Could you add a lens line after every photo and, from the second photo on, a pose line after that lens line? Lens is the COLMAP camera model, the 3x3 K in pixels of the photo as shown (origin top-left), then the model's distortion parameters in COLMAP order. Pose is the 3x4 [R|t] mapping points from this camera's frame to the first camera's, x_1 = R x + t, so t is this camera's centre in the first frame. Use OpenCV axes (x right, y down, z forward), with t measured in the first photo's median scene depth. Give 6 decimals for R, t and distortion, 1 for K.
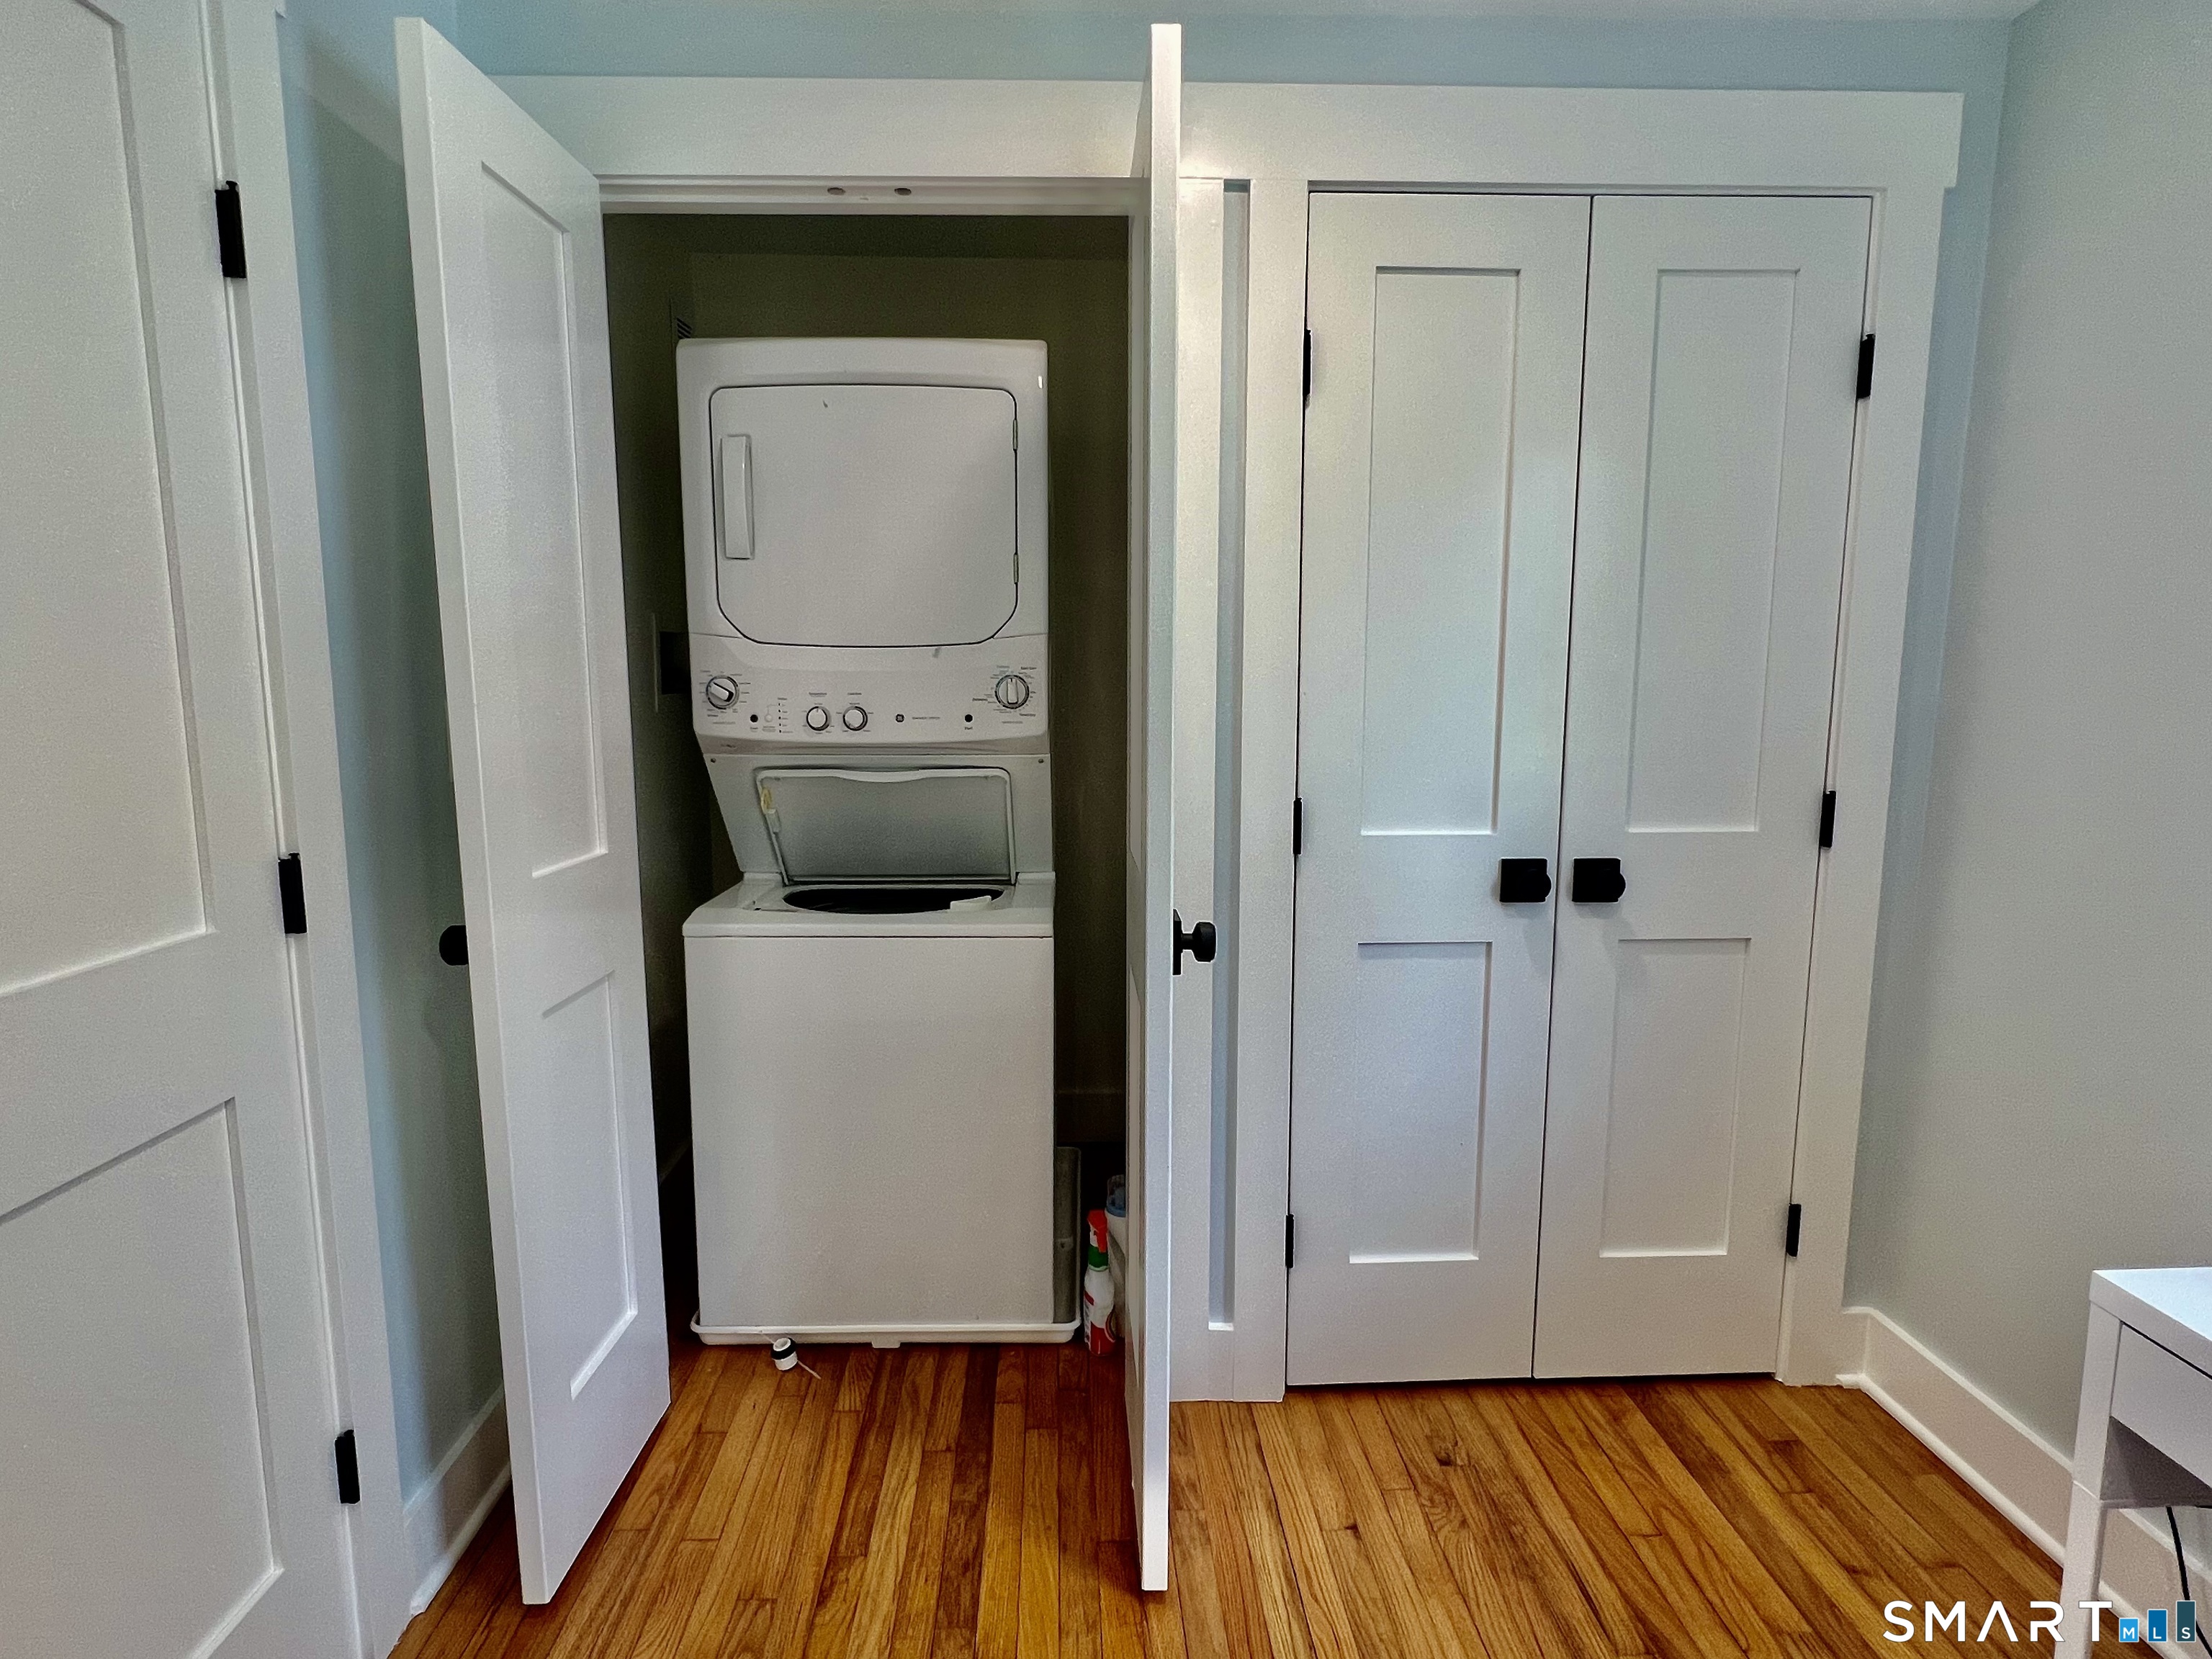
lens RADIAL K [[1152.5, 0, 1106.0], [0, 1152.5, 829.5], [0, 0, 1]] dist [-0.005887, 0.000159]
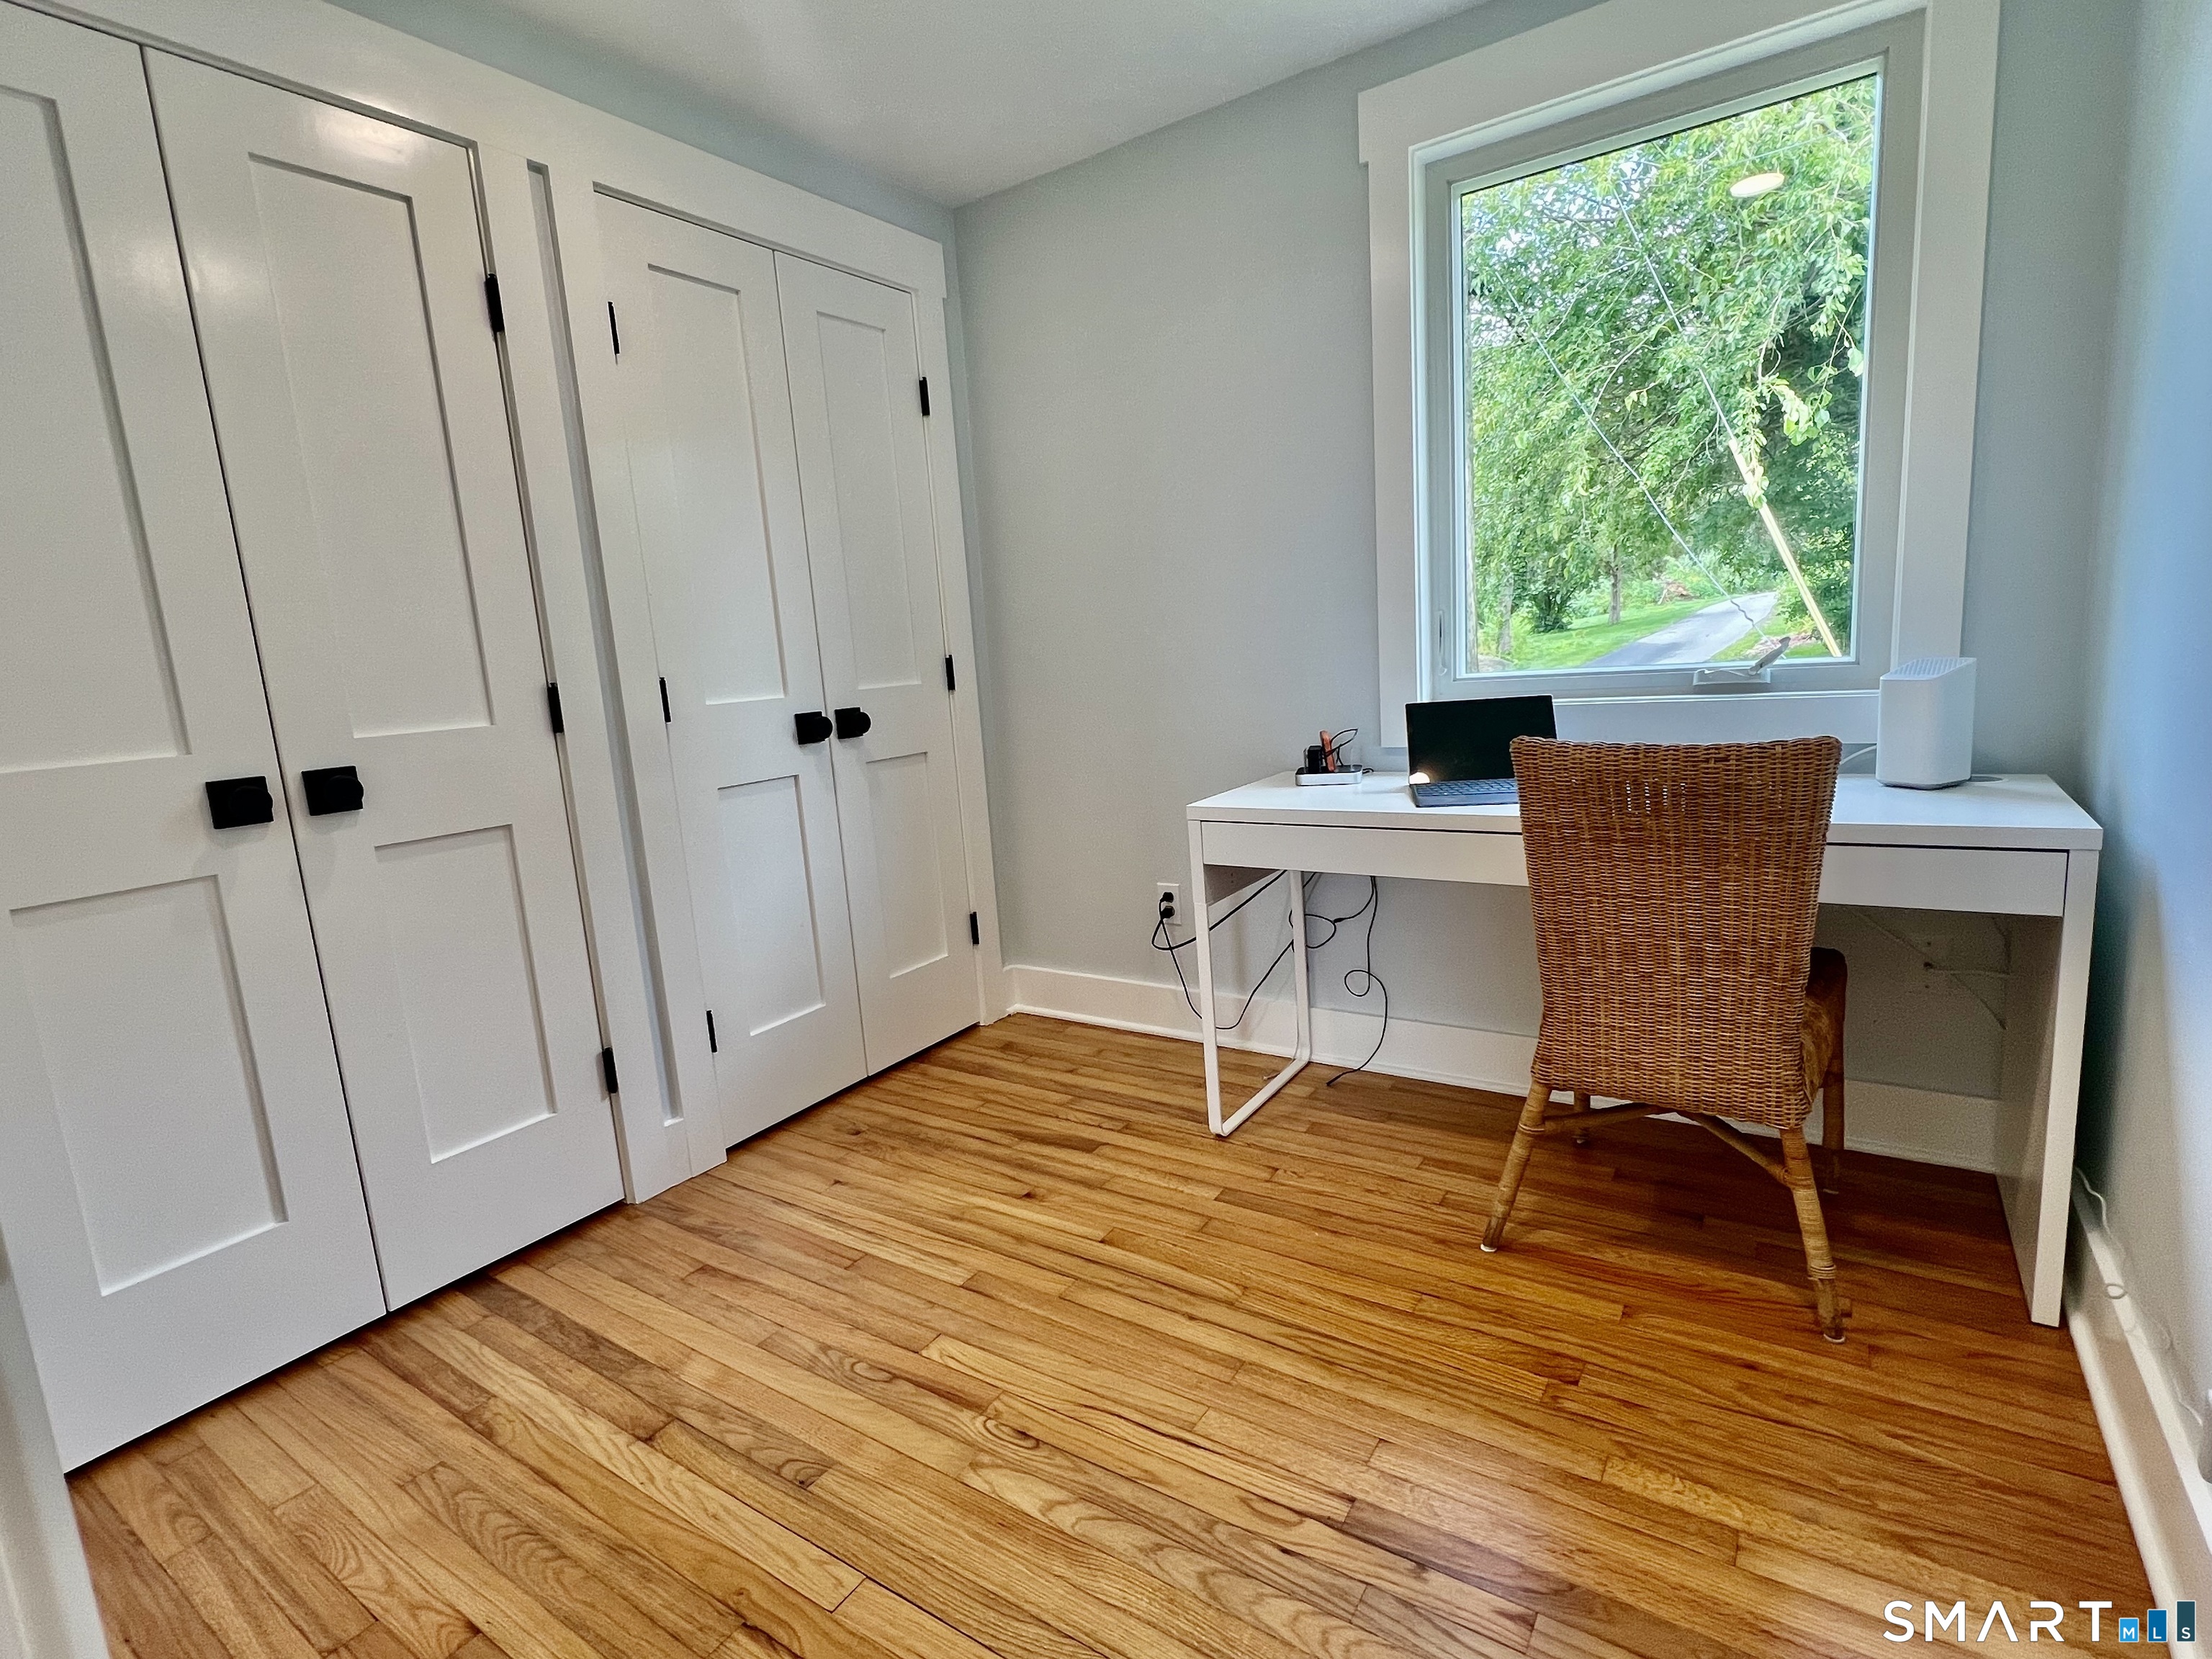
lens RADIAL K [[1071.5, 0, 1106.0], [0, 1071.5, 829.5], [0, 0, 1]] dist [-0.002988, -0.000398]
pose [[0.579790, -0.175039, 0.795742, -0.531431], [0.181075, 0.979908, 0.083616, 0.130208], [-0.794390, 0.095609, 0.599836, -0.079676]]
